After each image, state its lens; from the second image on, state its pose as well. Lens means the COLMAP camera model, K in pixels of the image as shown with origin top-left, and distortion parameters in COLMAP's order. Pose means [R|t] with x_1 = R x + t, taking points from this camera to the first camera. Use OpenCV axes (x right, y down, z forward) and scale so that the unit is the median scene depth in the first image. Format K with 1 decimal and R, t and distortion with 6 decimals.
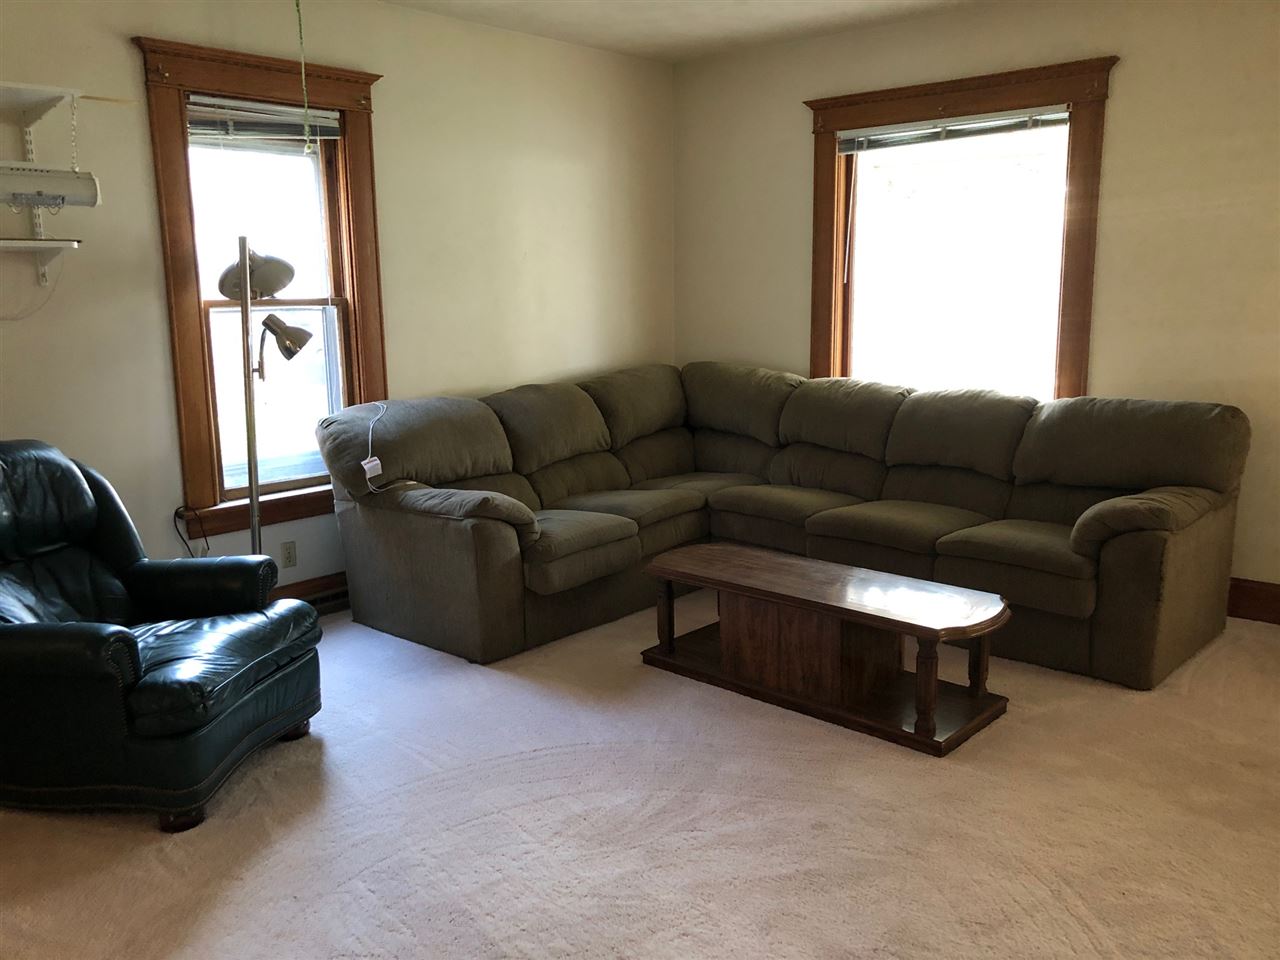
lens RADIAL K [[1048.7, 0, 637.0], [0, 1048.7, 484.9], [0, 0, 1]] dist [0.025161, -0.074366]
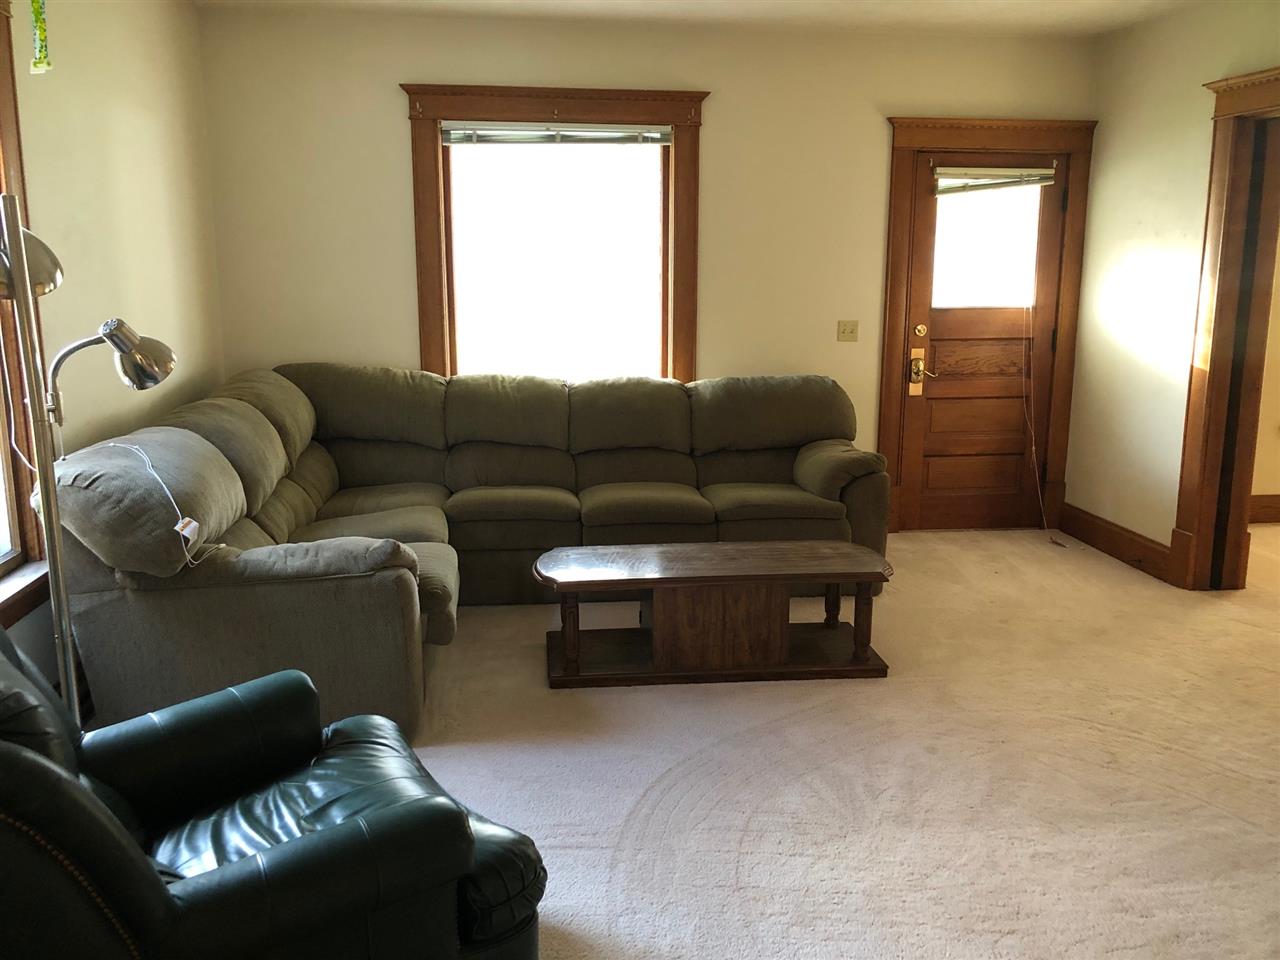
lens RADIAL K [[1048.7, 0, 637.5], [0, 1048.7, 476.4], [0, 0, 1]] dist [0.025161, -0.074366]
pose [[0.656485, -0.130746, 0.742922, -0.535984], [0.127772, 0.989907, 0.061306, -0.055488], [-0.743439, 0.054678, 0.666565, 0.276046]]
